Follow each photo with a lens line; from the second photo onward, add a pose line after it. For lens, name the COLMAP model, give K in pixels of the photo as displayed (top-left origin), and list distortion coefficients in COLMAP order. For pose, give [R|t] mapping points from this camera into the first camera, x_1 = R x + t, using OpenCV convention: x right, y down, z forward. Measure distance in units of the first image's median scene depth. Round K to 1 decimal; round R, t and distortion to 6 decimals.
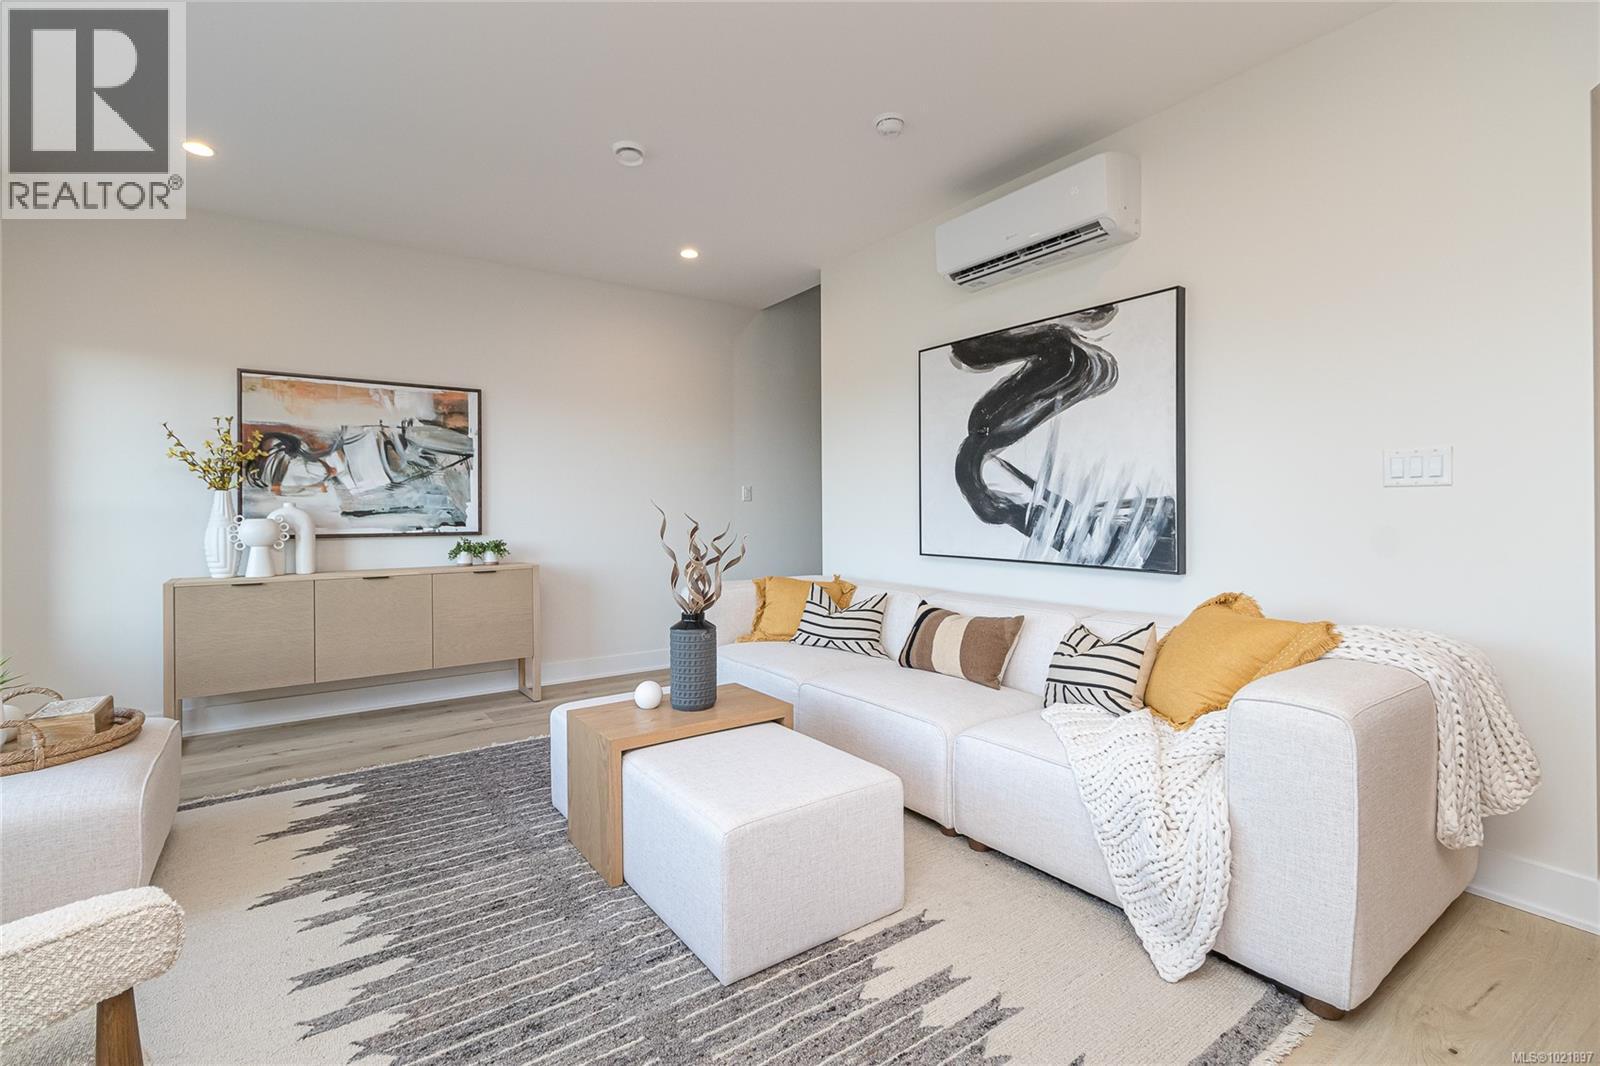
lens RADIAL K [[735.5, 0, 773.1], [0, 735.5, 506.0], [0, 0, 1]] dist [0.005533, -0.000912]
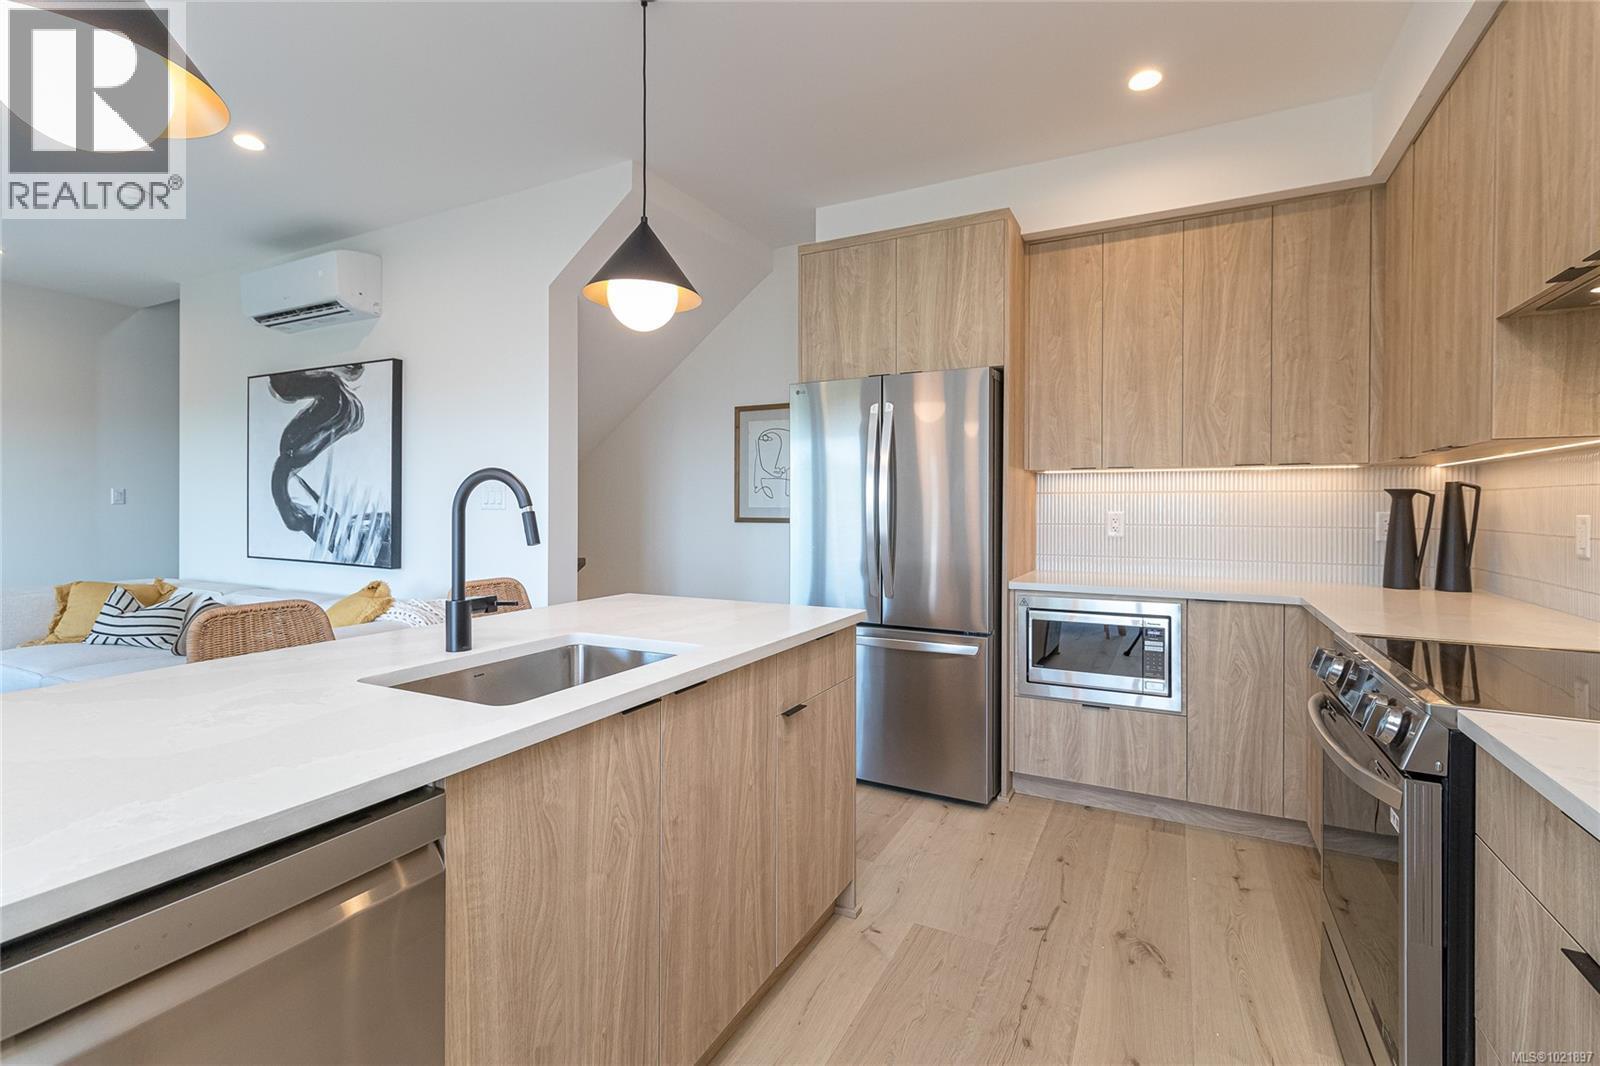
lens RADIAL K [[735.5, 0, 787.9], [0, 735.5, 509.1], [0, 0, 1]] dist [0.005533, -0.000912]
pose [[0.875720, 0.009714, 0.482722, 0.384559], [-0.014420, 0.999878, 0.006039, -0.027001], [-0.482605, -0.012250, 0.875753, -0.401033]]
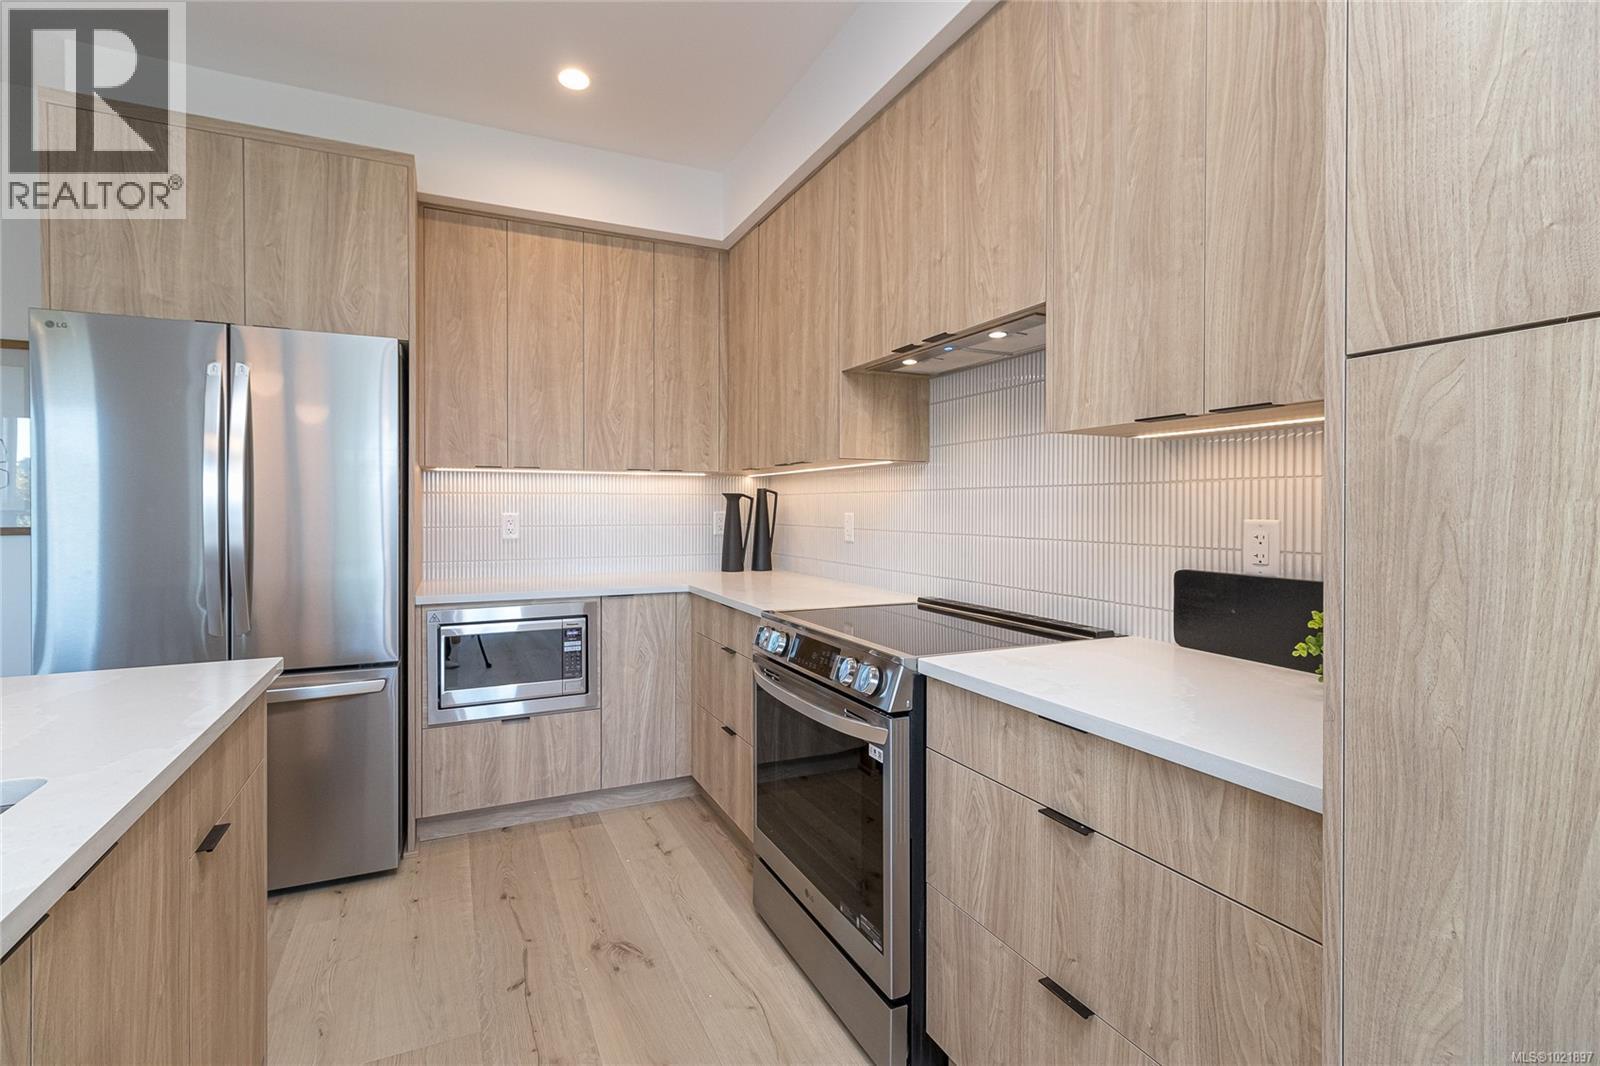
lens RADIAL K [[735.5, 0, 787.7], [0, 735.5, 510.4], [0, 0, 1]] dist [0.005533, -0.000912]
pose [[0.147622, 0.005755, 0.989027, 0.360134], [-0.009158, 0.999948, -0.004452, -0.026217], [-0.989001, -0.008400, 0.147667, -0.262013]]
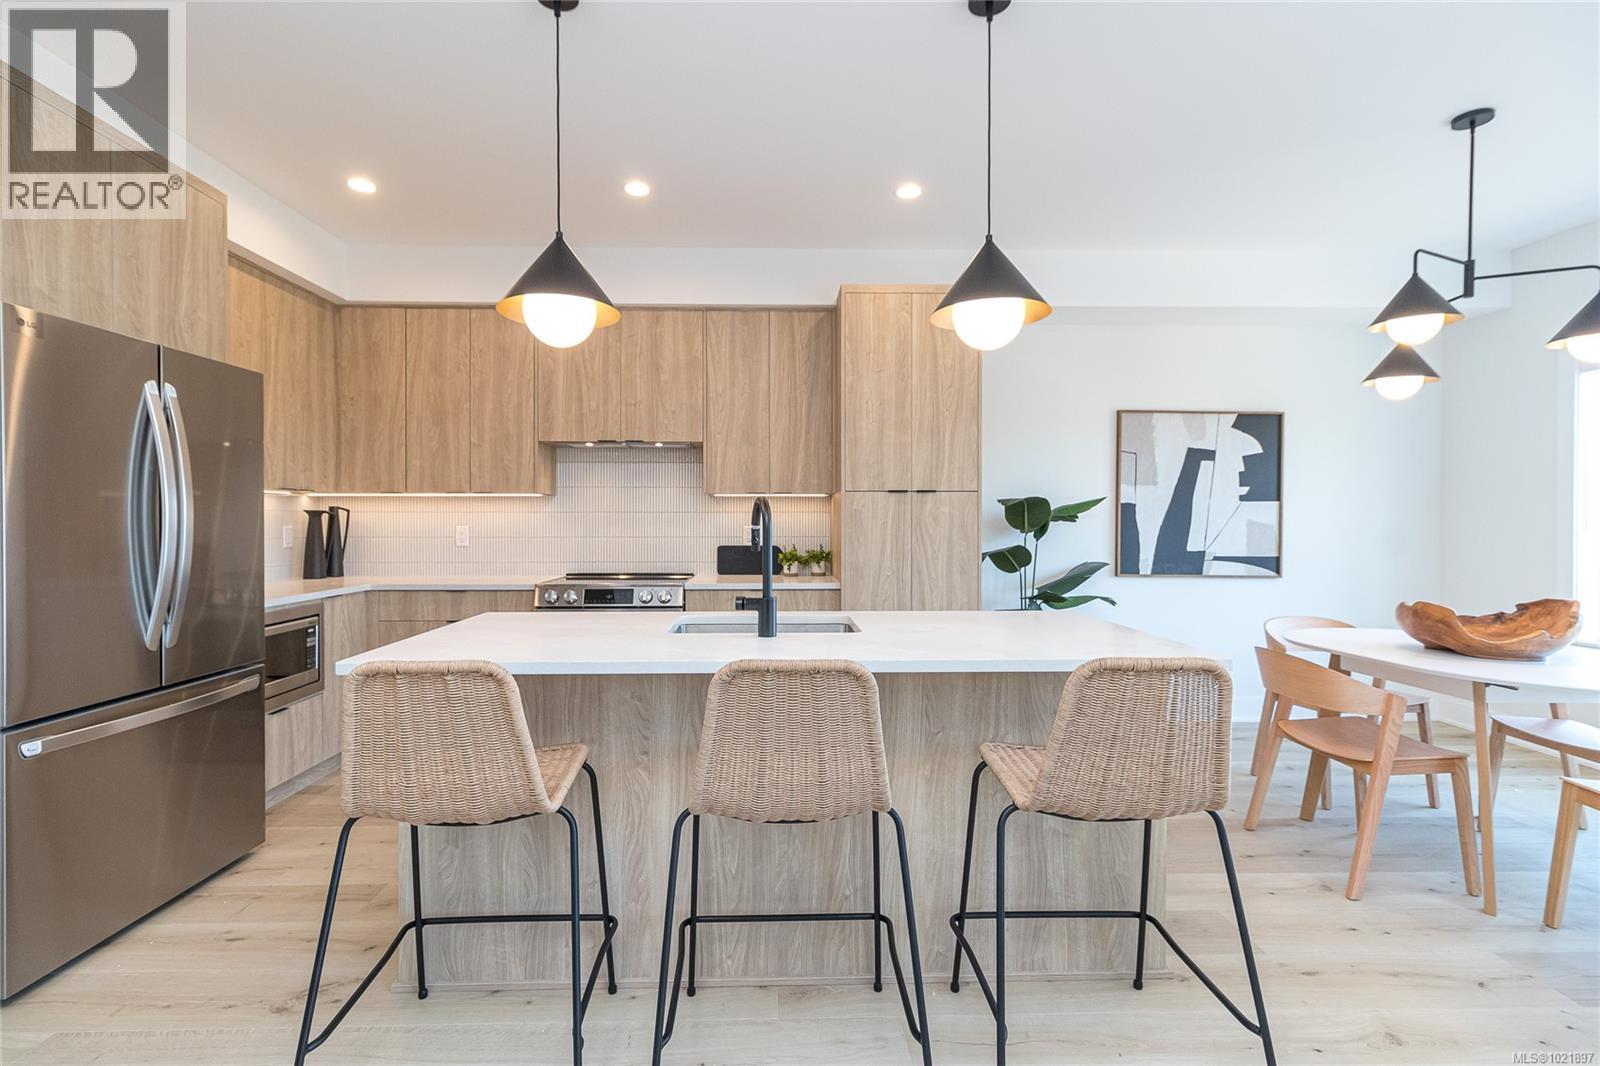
lens RADIAL K [[735.5, 0, 787.5], [0, 735.5, 528.1], [0, 0, 1]] dist [0.005533, -0.000912]
pose [[-0.848315, 0.005146, 0.529467, 0.132422], [0.005112, 0.999986, -0.001529, -0.020328], [-0.529468, 0.001410, -0.848329, 0.475281]]
